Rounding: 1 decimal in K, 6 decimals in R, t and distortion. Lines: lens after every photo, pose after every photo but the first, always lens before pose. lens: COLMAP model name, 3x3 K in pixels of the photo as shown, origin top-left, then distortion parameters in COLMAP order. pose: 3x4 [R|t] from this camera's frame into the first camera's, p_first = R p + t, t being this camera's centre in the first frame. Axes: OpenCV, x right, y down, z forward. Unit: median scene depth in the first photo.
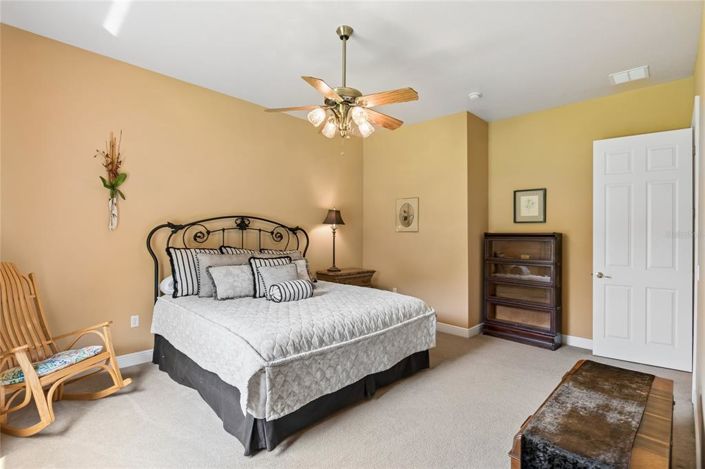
lens RADIAL K [[339.4, 0, 348.6], [0, 339.4, 234.2], [0, 0, 1]] dist [0.001850, 0.000094]
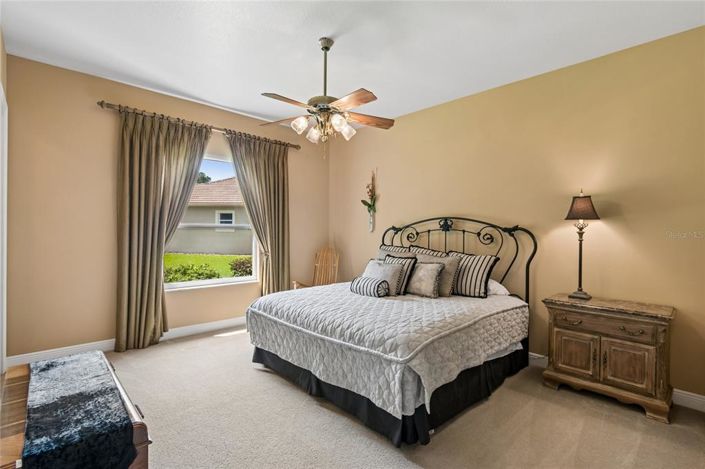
lens RADIAL K [[339.4, 0, 348.6], [0, 339.4, 234.2], [0, 0, 1]] dist [0.001850, 0.000094]
pose [[-0.044602, -0.007407, -0.998977, 0.753771], [-0.013369, 0.999887, -0.006817, 0.007636], [0.998915, 0.013052, -0.044696, 0.813974]]
